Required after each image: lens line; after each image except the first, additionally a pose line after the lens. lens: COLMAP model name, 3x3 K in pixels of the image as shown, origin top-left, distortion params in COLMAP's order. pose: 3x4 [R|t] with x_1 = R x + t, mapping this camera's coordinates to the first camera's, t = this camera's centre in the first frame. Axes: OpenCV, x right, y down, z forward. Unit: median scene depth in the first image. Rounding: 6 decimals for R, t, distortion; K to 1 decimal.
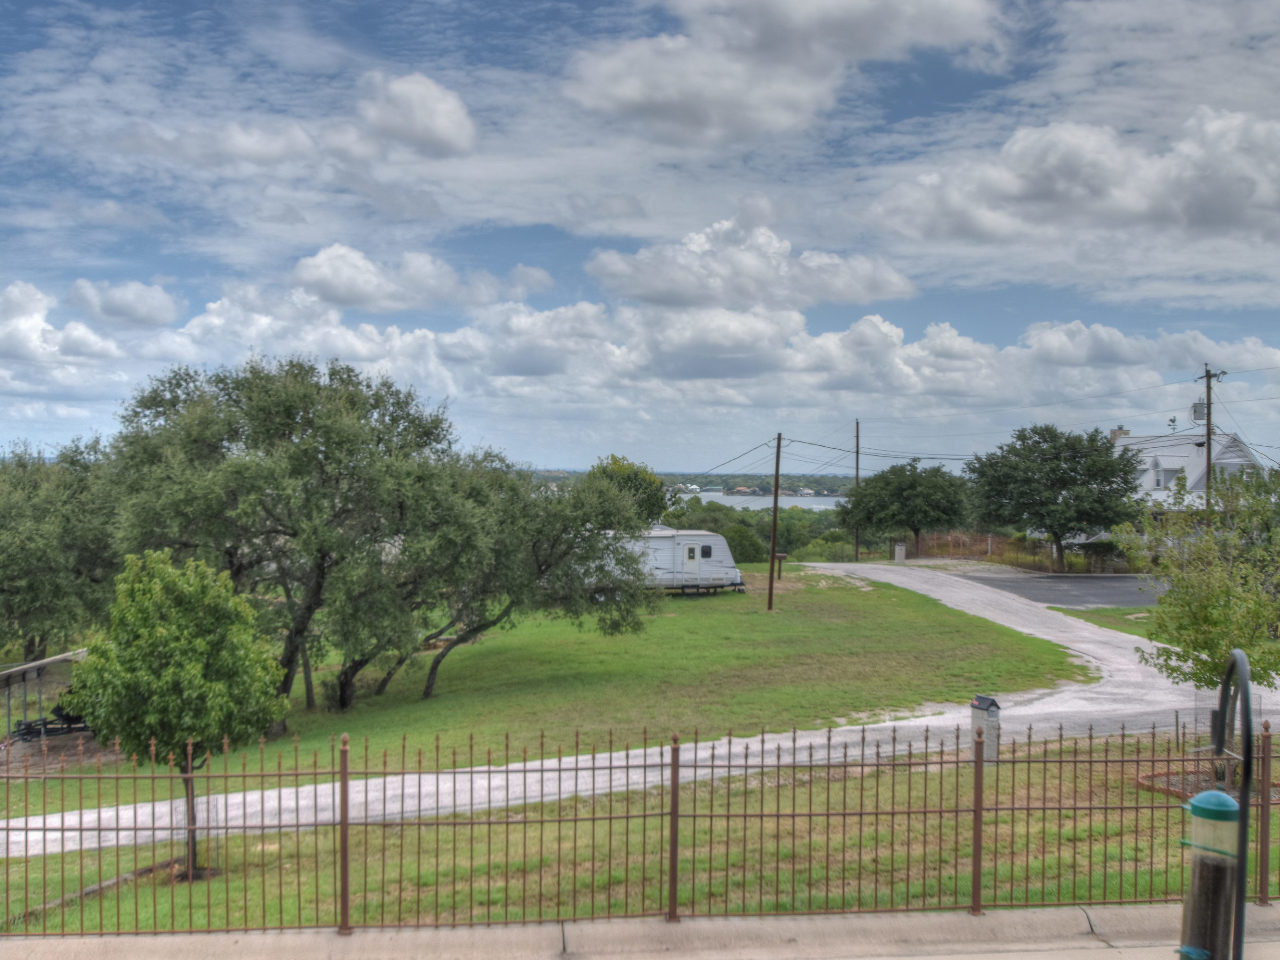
lens RADIAL K [[1343.3, 0, 640.4], [0, 1343.3, 481.3], [0, 0, 1]] dist [-0.001616, 0.000000]
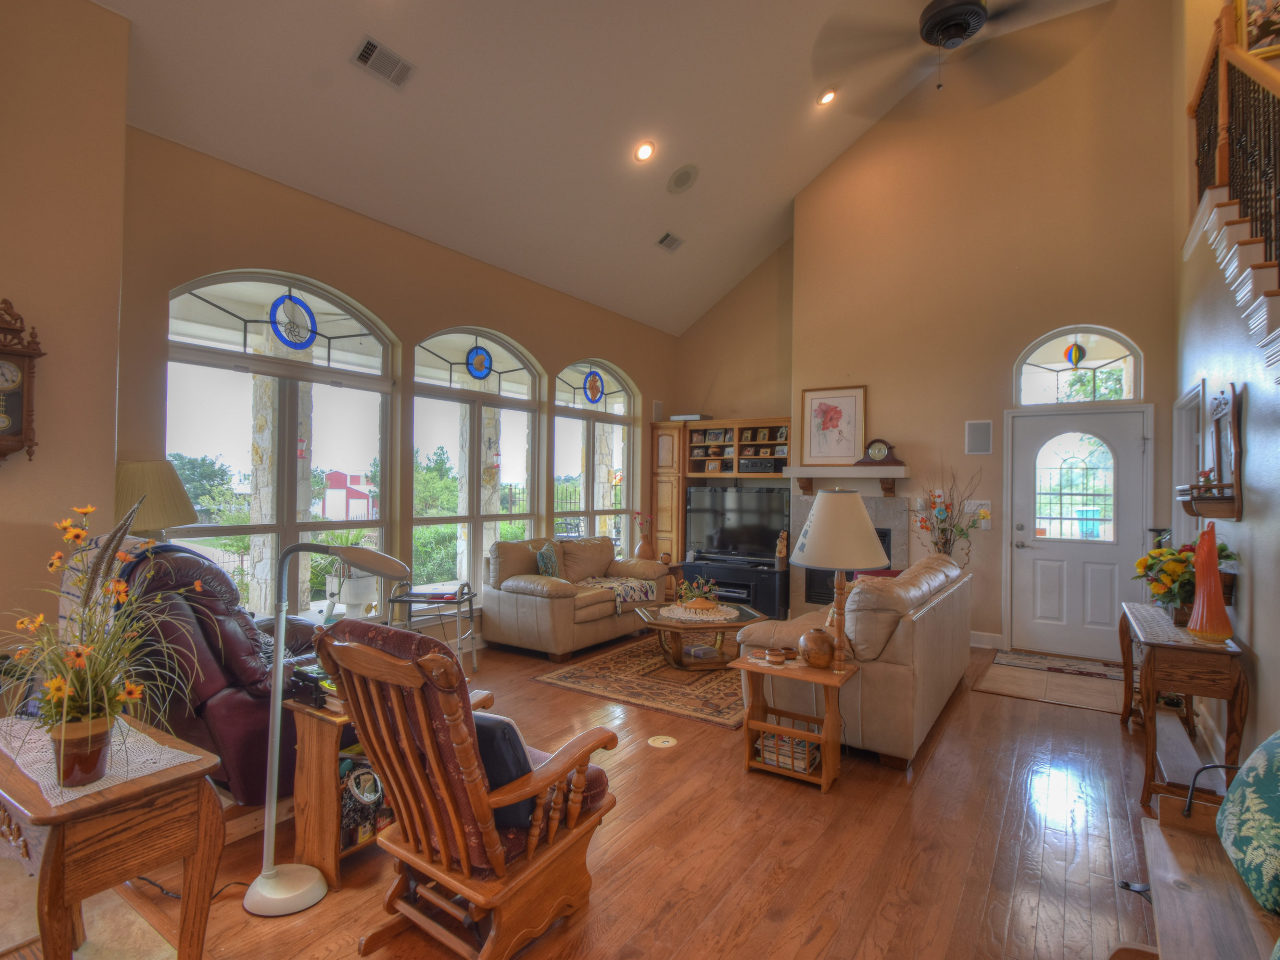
lens RADIAL K [[645.1, 0, 640.1], [0, 645.1, 478.1], [0, 0, 1]] dist [-0.001670, -0.000499]
pose [[0.615056, 0.006056, 0.788460, -0.042501], [-0.002759, 0.999981, -0.005529, 0.000967], [-0.788479, 0.001225, 0.615061, -0.169745]]
